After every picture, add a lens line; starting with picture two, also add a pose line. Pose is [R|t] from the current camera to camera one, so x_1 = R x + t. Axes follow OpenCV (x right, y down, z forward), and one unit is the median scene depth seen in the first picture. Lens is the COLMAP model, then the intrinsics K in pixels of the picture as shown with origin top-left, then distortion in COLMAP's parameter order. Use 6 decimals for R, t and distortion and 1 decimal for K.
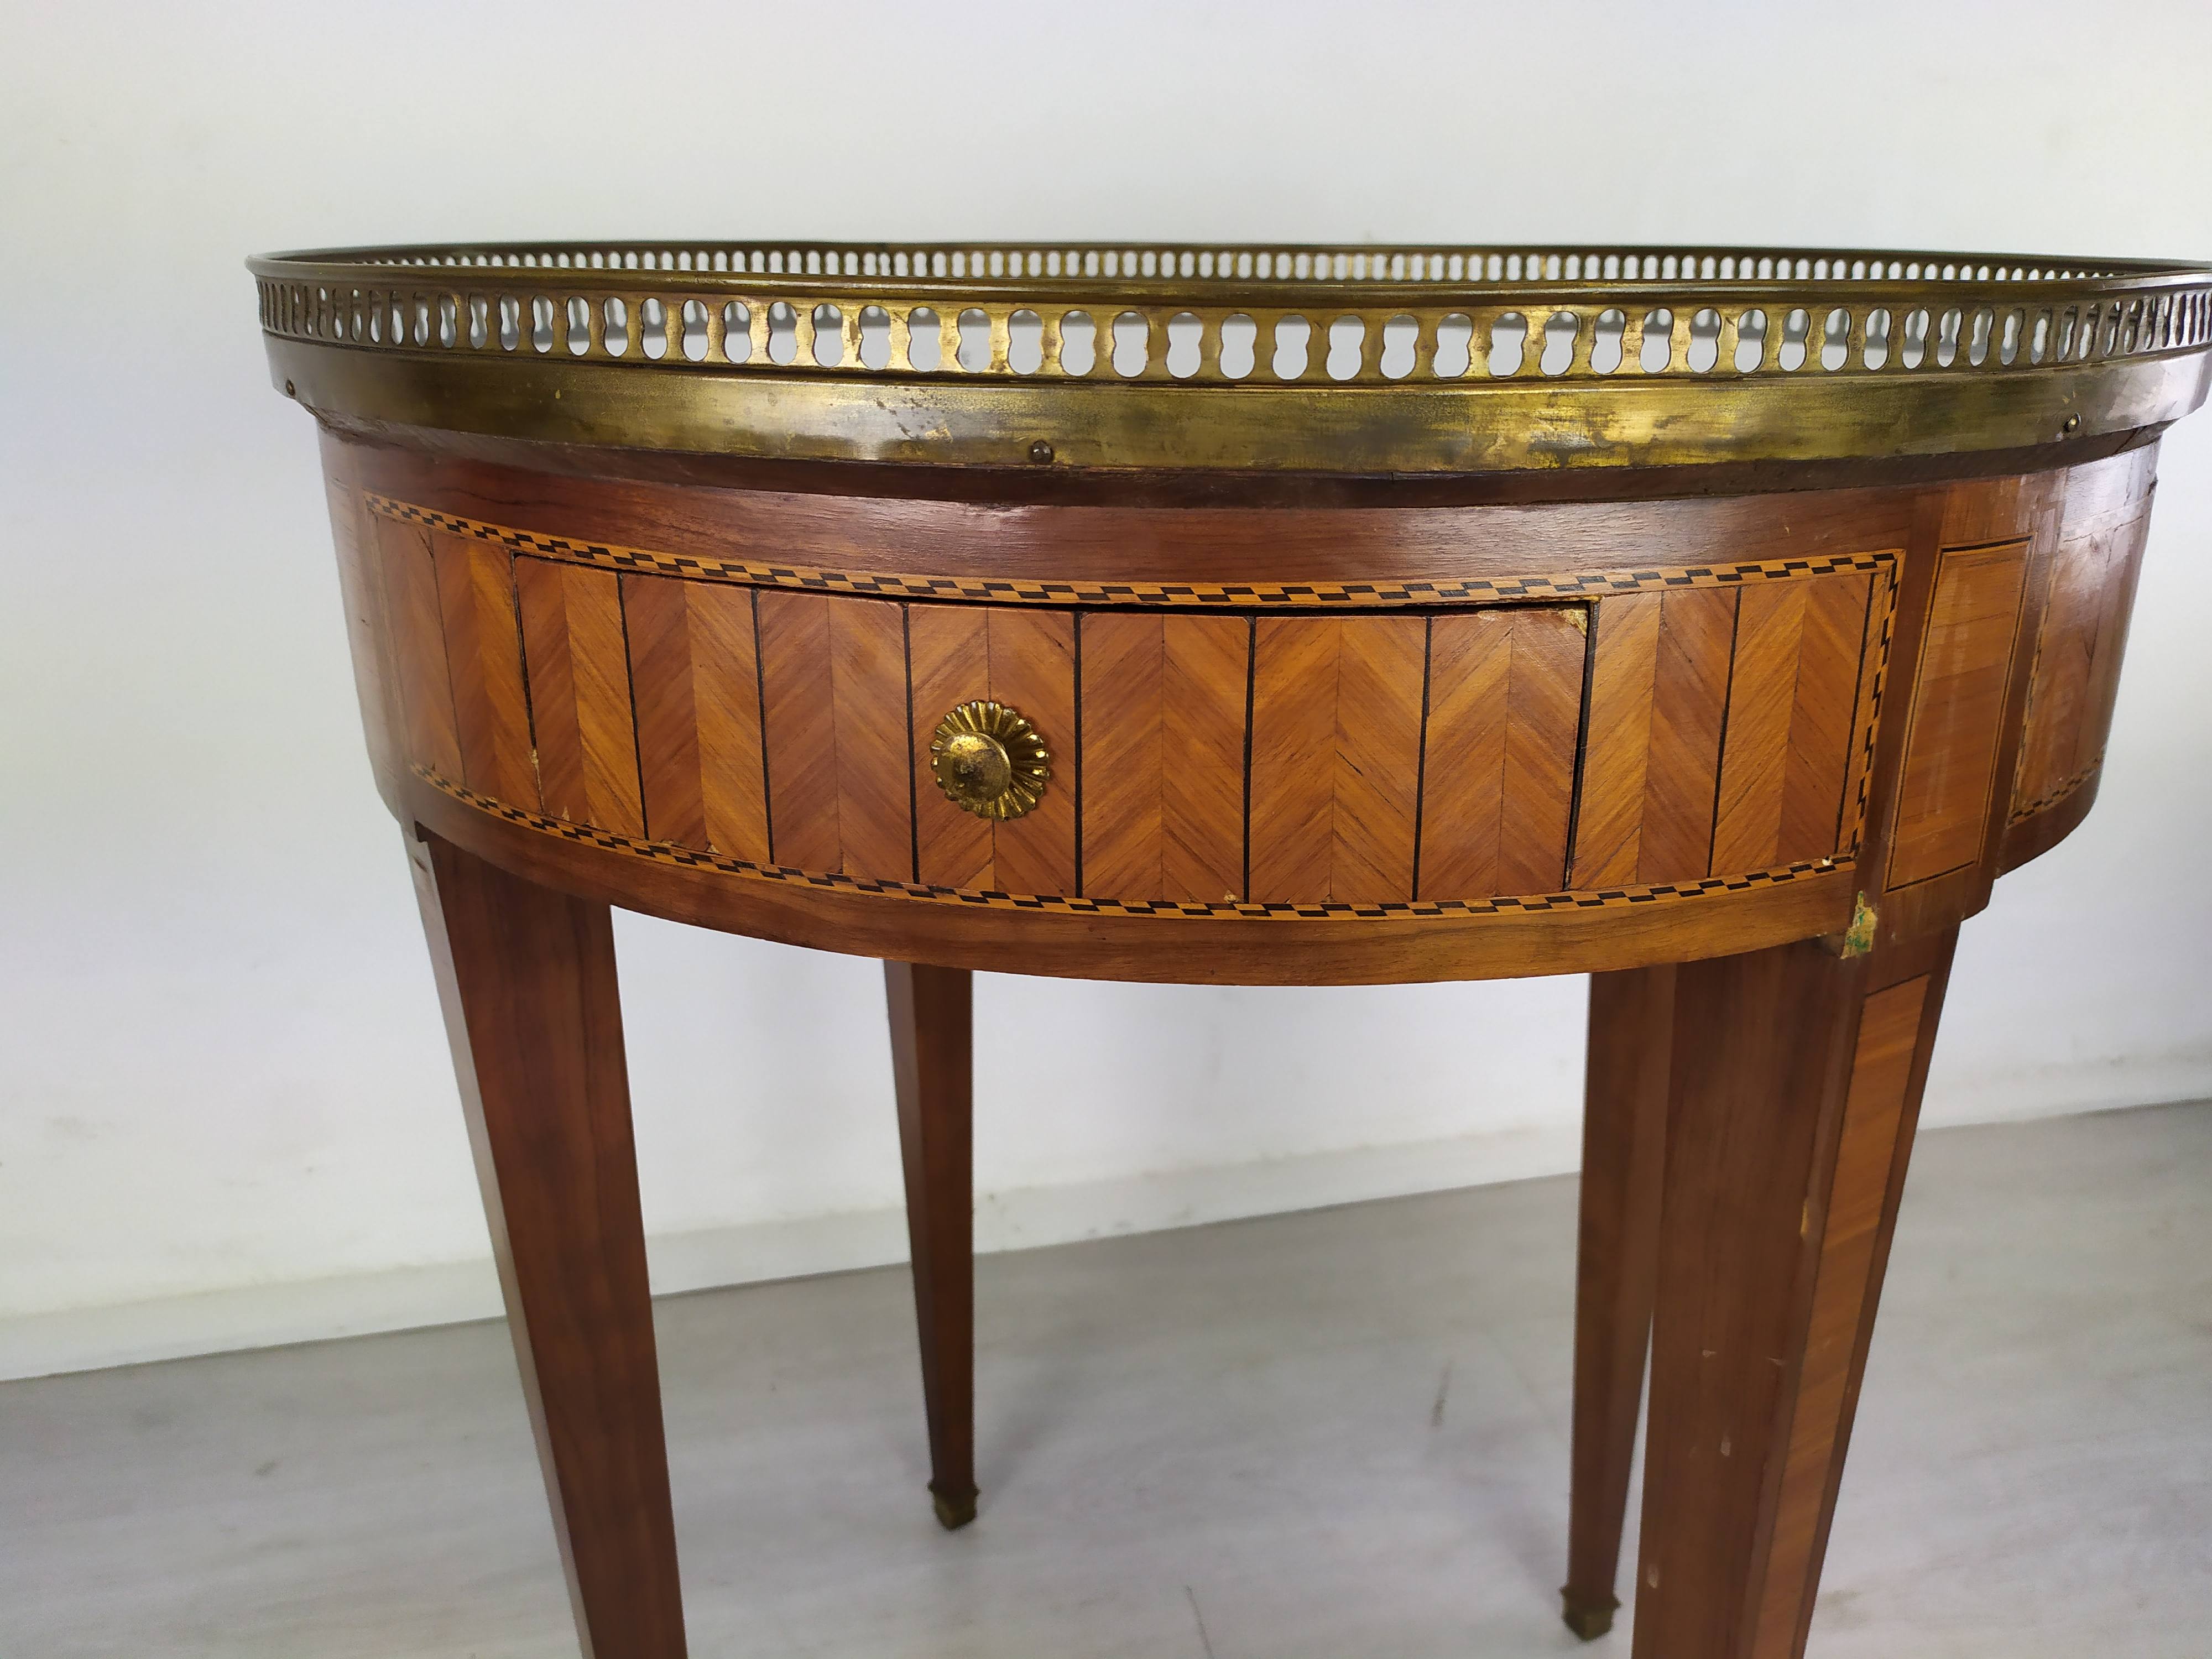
lens RADIAL K [[1744.7, 0, 1122.8], [0, 1744.7, 825.0], [0, 0, 1]] dist [0.001754, -0.005164]
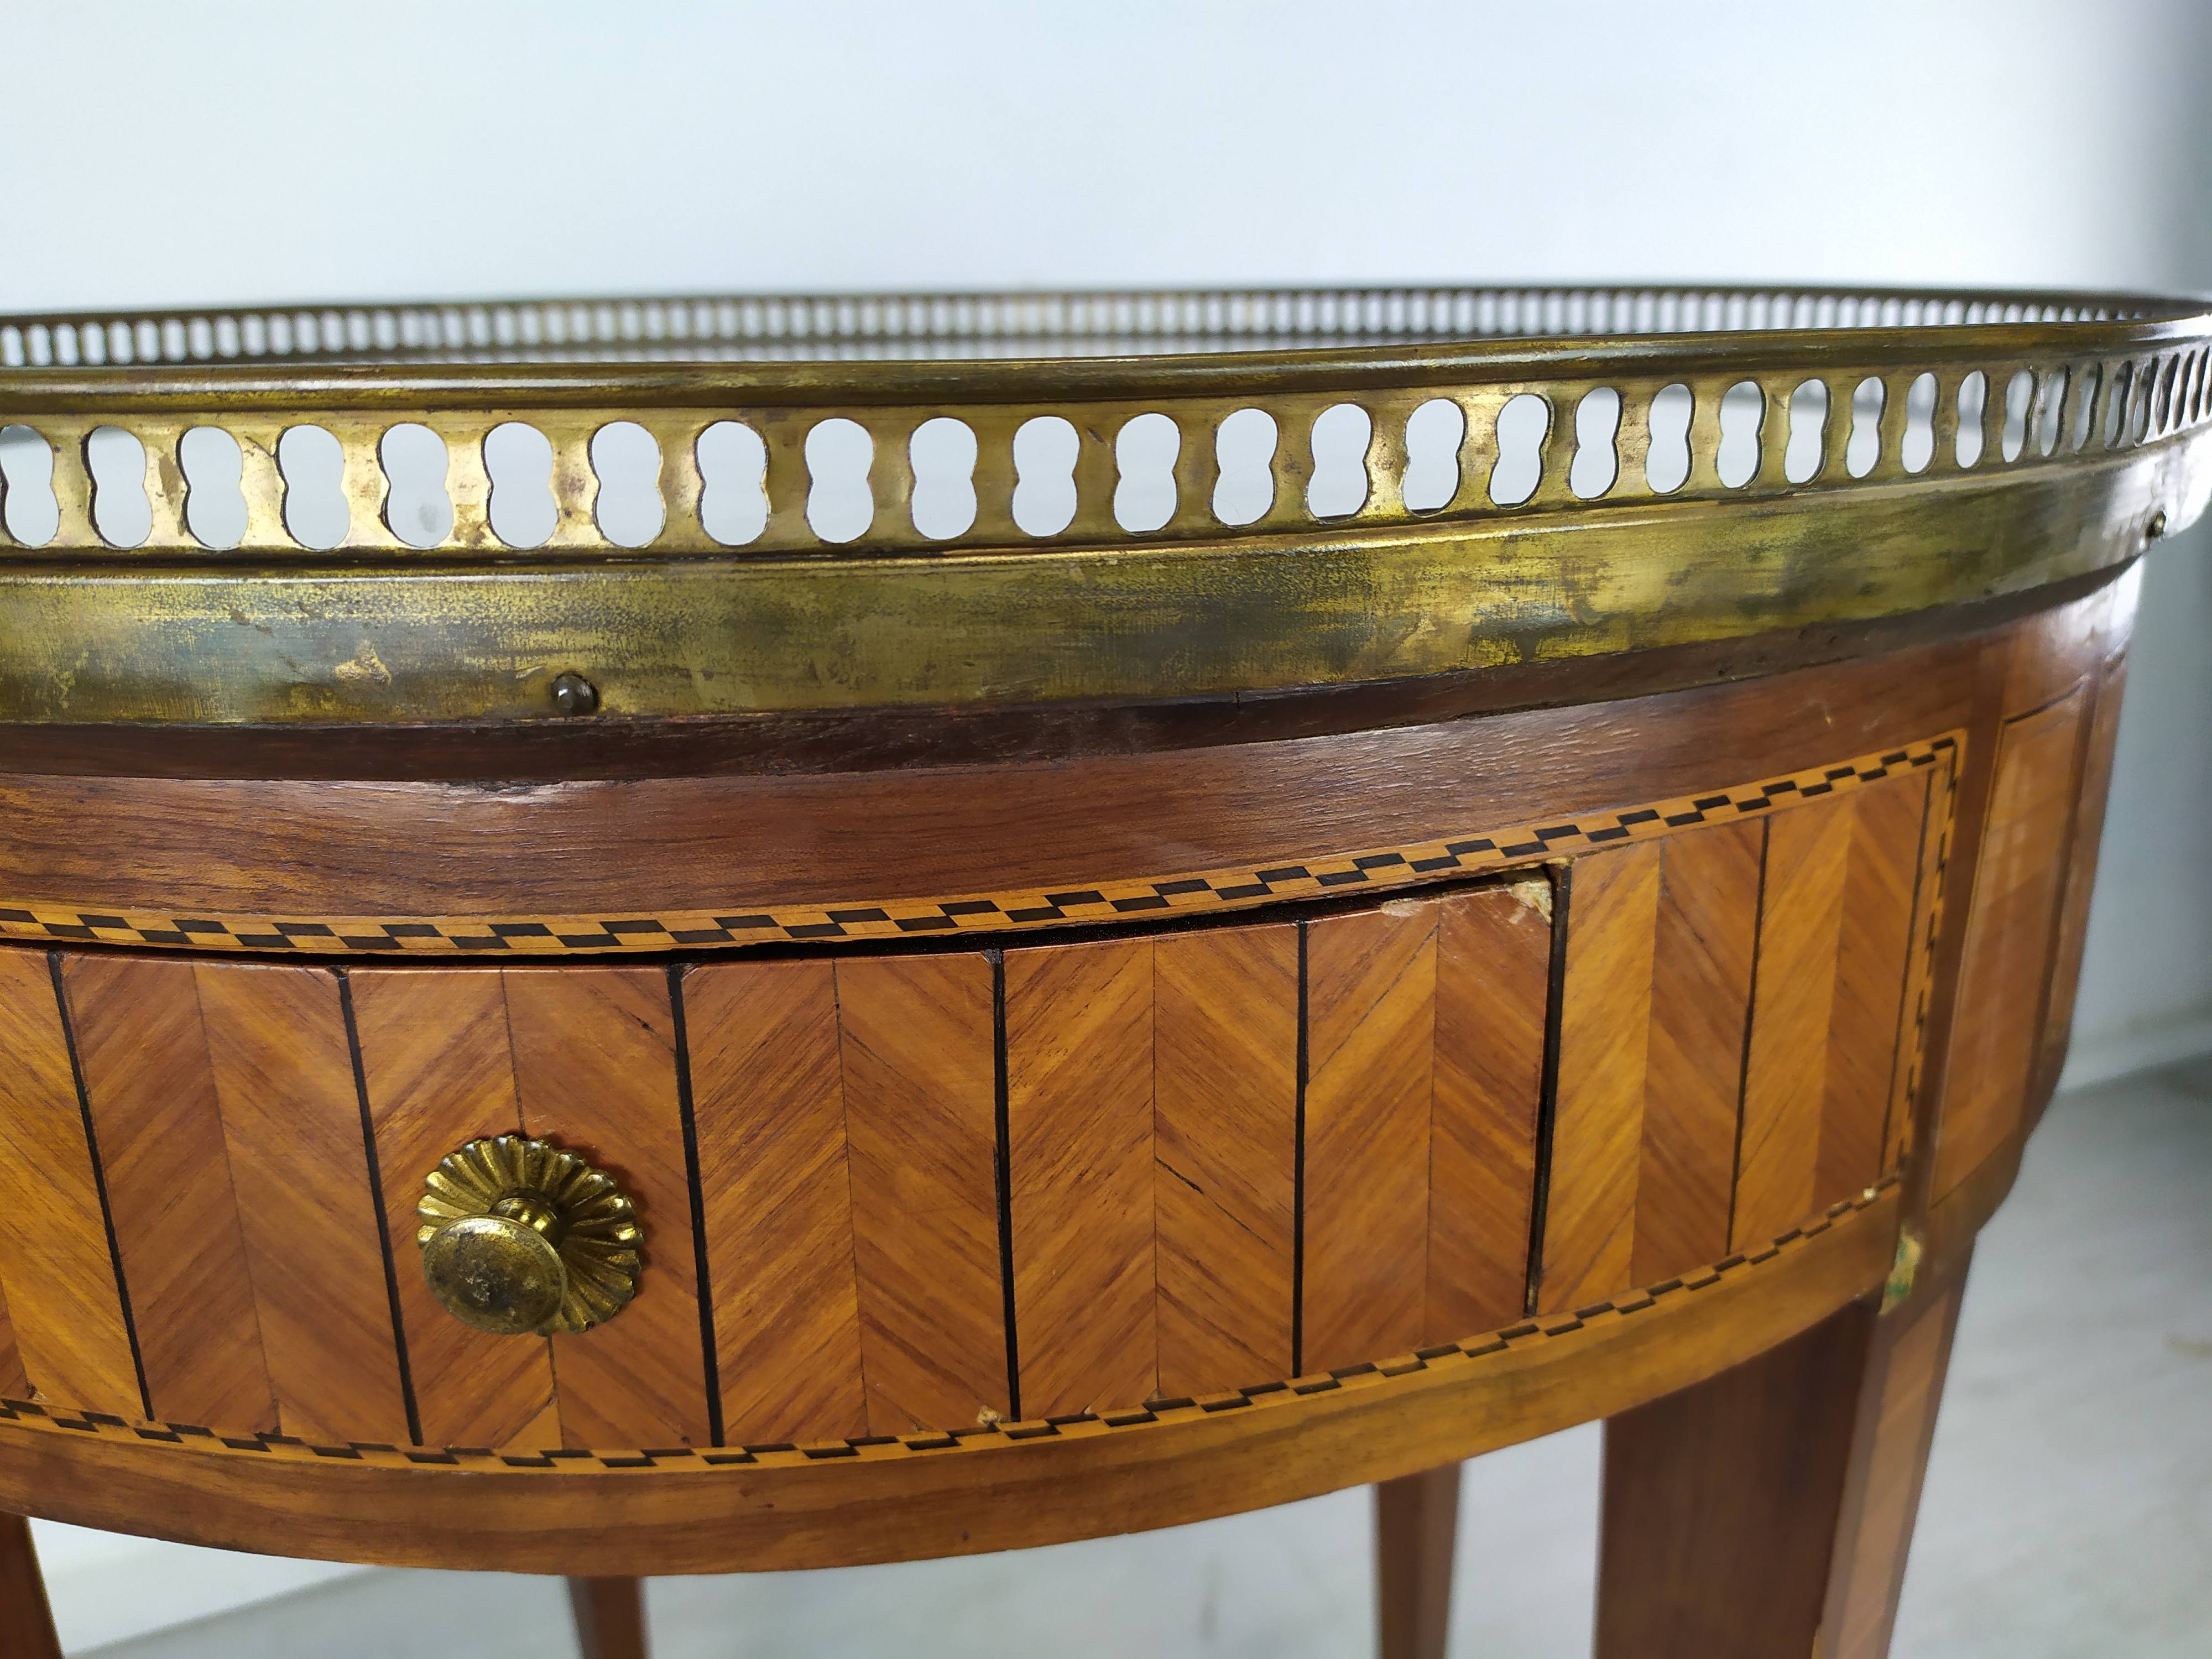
lens RADIAL K [[1741.8, 0, 1096.7], [0, 1741.8, 804.9], [0, 0, 1]] dist [-0.014882, -0.015816]
pose [[0.982693, -0.070441, 0.171327, 0.013185], [0.076491, 0.996649, -0.028966, -0.139834], [-0.168712, 0.041570, 0.984788, 0.427484]]
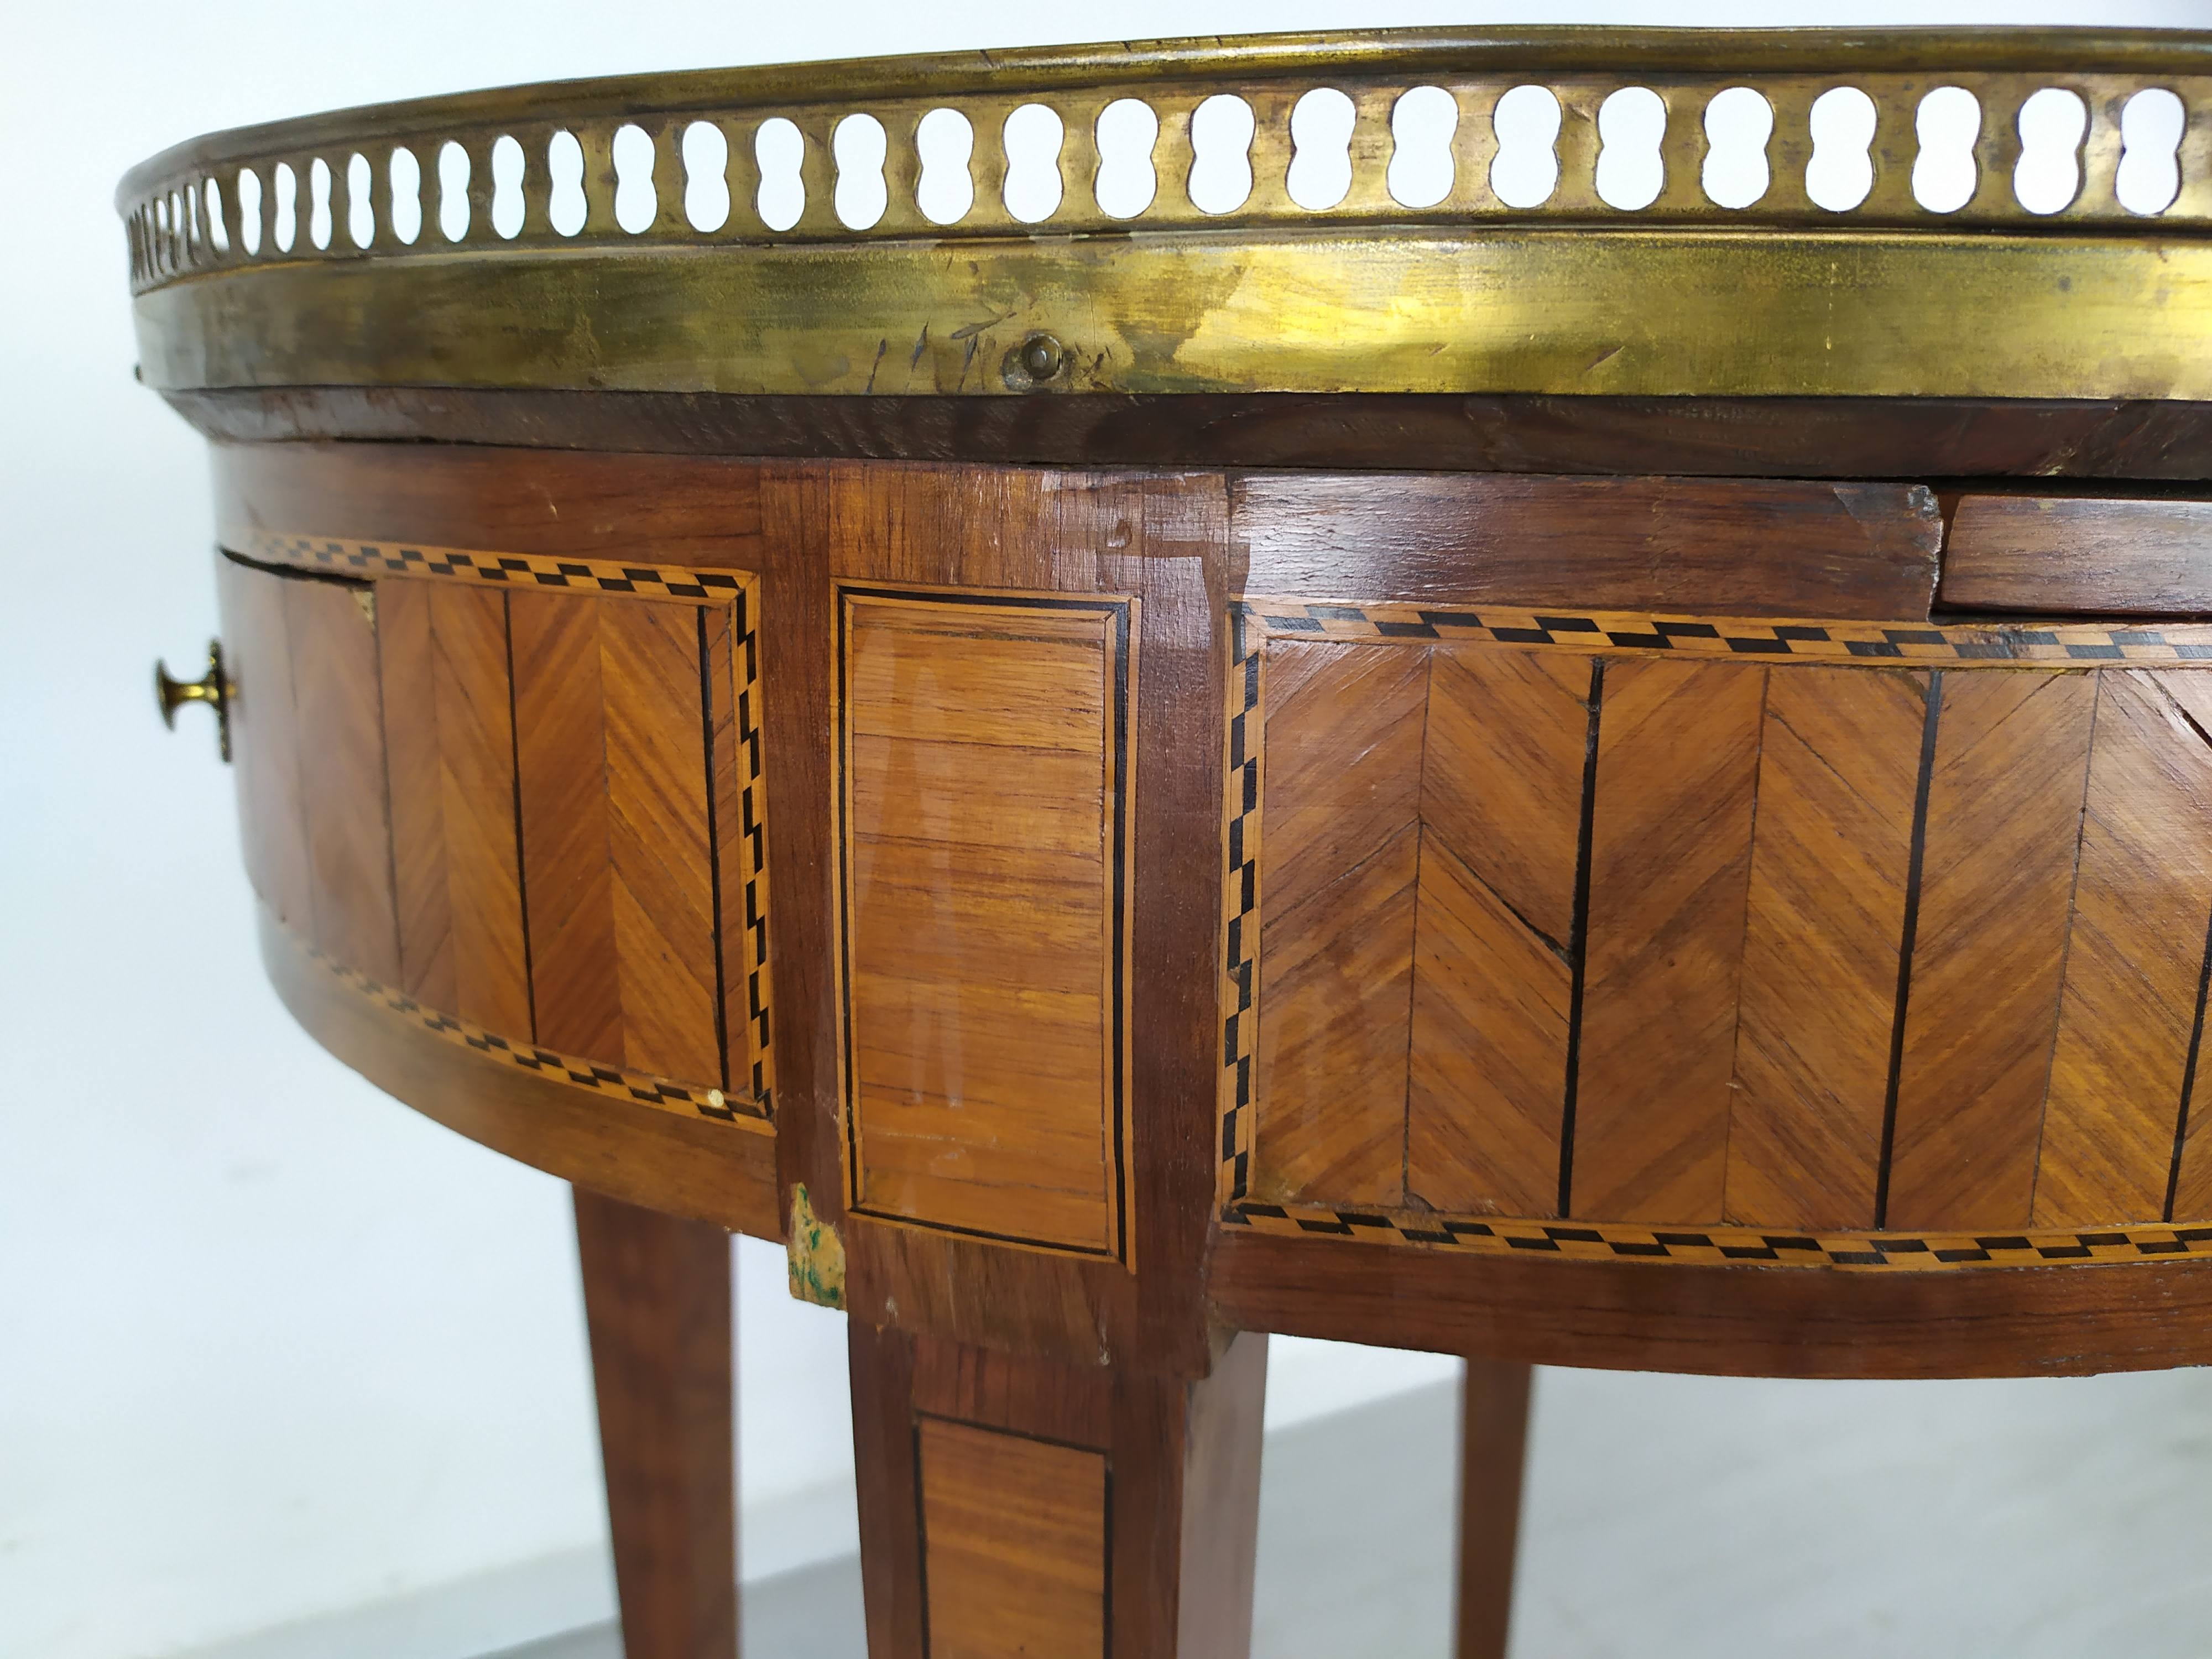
lens RADIAL K [[1863.1, 0, 1105.4], [0, 1863.1, 794.7], [0, 0, 1]] dist [0.012024, 0.000257]
pose [[0.584386, 0.181396, -0.790941, 1.035494], [-0.267535, 0.963268, 0.023249, -0.137727], [0.766105, 0.198019, 0.611450, 0.755882]]
